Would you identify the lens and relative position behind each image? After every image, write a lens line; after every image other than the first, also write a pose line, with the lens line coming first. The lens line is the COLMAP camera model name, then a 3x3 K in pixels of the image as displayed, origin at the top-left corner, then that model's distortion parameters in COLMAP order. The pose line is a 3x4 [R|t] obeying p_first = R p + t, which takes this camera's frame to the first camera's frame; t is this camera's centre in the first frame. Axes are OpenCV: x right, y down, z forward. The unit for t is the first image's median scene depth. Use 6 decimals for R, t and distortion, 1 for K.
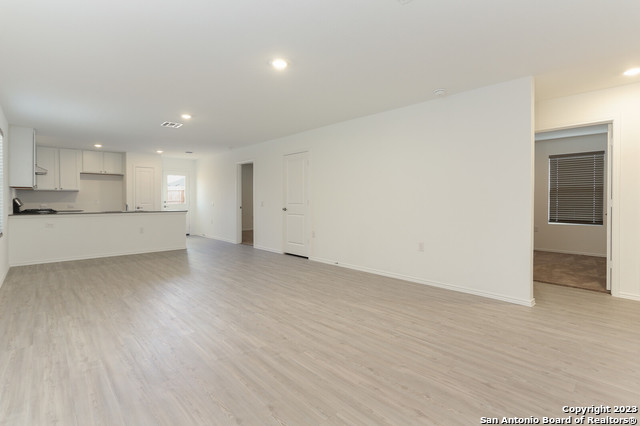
lens RADIAL K [[318.2, 0, 318.7], [0, 318.2, 207.0], [0, 0, 1]] dist [0.004177, 0.004380]
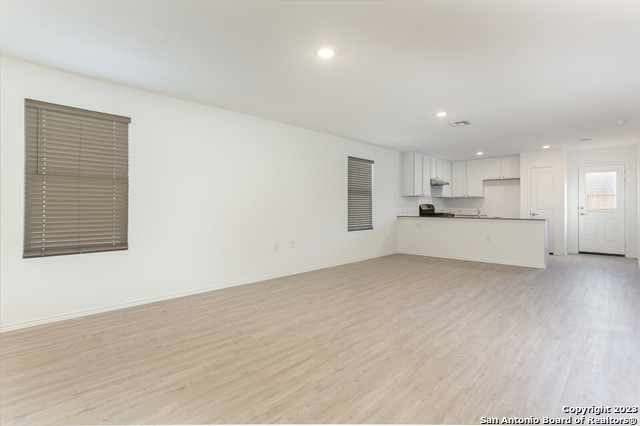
lens RADIAL K [[331.0, 0, 319.0], [0, 331.0, 207.9], [0, 0, 1]] dist [-0.012305, 0.001462]
pose [[0.053682, 0.007328, -0.998531, 0.721352], [-0.022799, 0.999721, 0.006111, -0.018166], [0.998298, 0.022438, 0.053834, 0.850838]]
